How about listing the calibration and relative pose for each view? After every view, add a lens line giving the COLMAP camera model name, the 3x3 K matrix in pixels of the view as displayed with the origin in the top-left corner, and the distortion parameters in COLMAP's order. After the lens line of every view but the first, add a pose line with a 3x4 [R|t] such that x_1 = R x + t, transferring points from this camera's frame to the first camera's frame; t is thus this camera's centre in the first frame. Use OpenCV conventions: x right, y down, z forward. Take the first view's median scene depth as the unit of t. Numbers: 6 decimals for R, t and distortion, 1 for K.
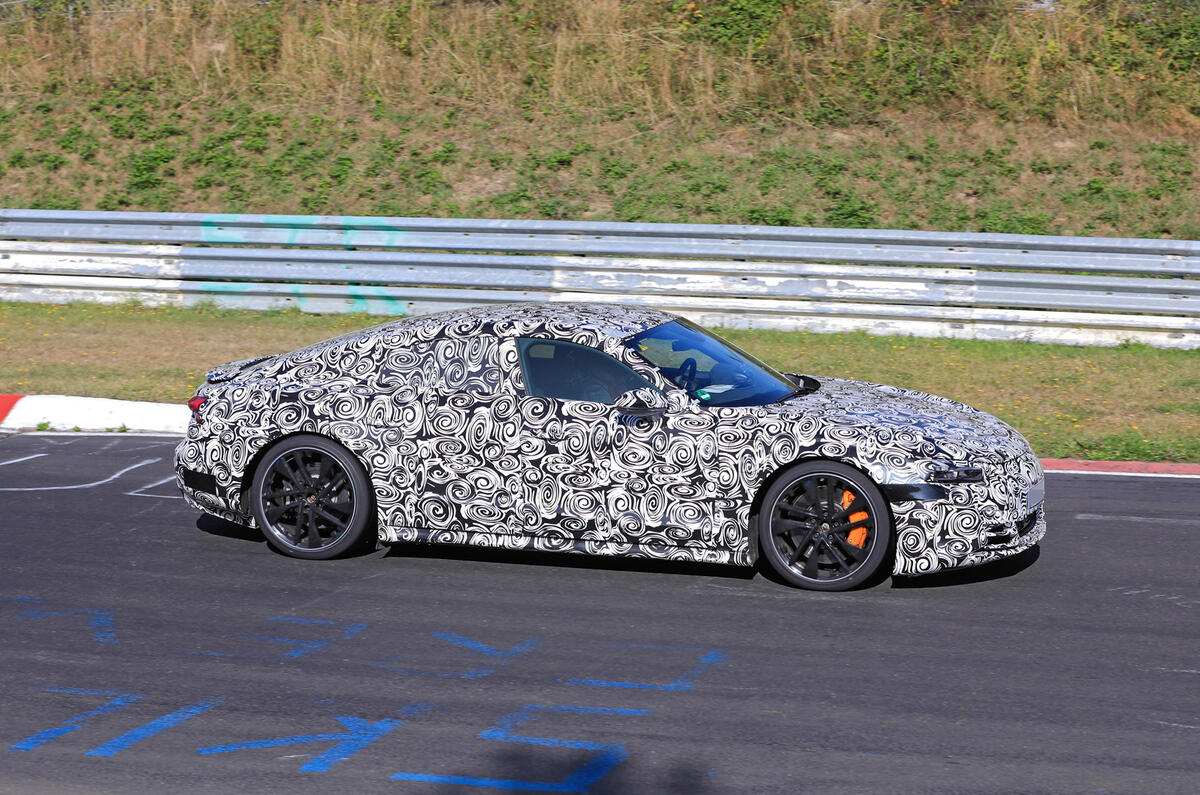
lens RADIAL K [[2762.8, 0, 600.0], [0, 2762.8, 397.5], [0, 0, 1]] dist [0.011427, -3.655309]
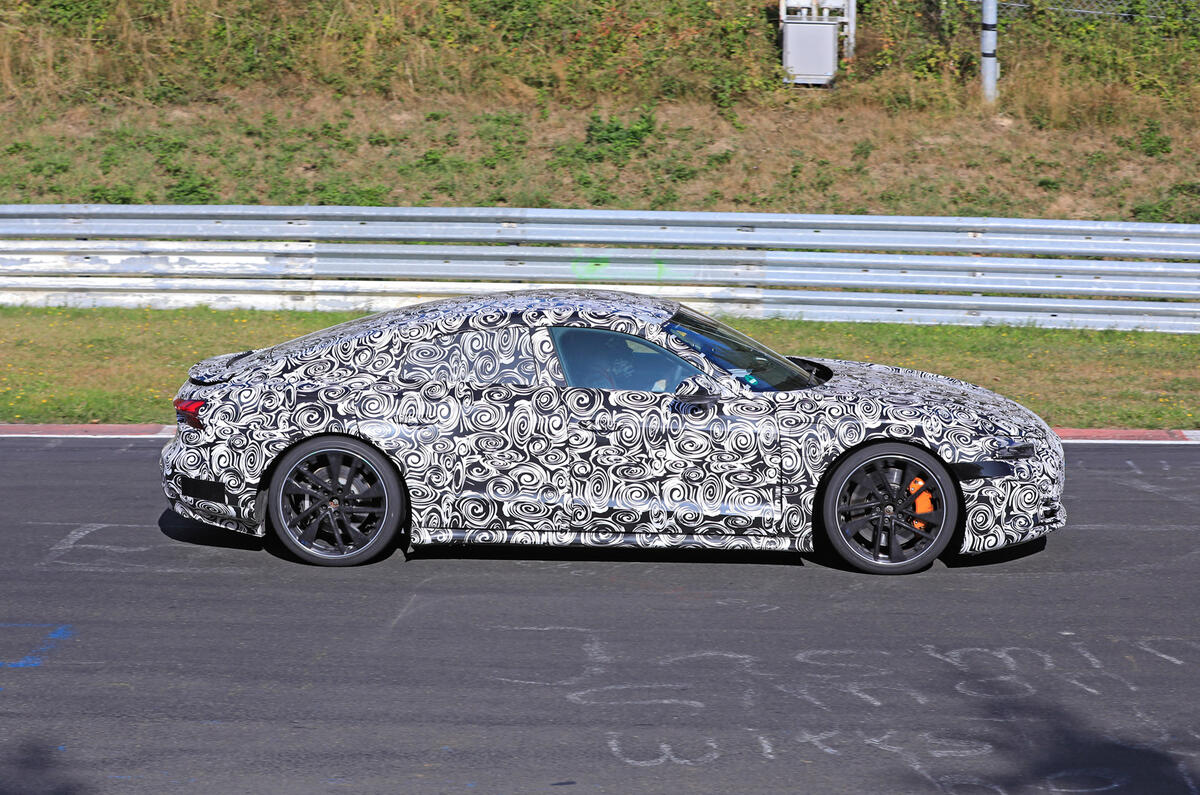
lens RADIAL K [[2762.8, 0, 600.0], [0, 2762.8, 397.5], [0, 0, 1]] dist [0.011427, -3.655309]
pose [[0.971640, -0.035174, 0.233833, -0.243551], [0.033218, 0.999372, 0.012296, -0.008480], [-0.234119, -0.004180, 0.972199, 0.056847]]
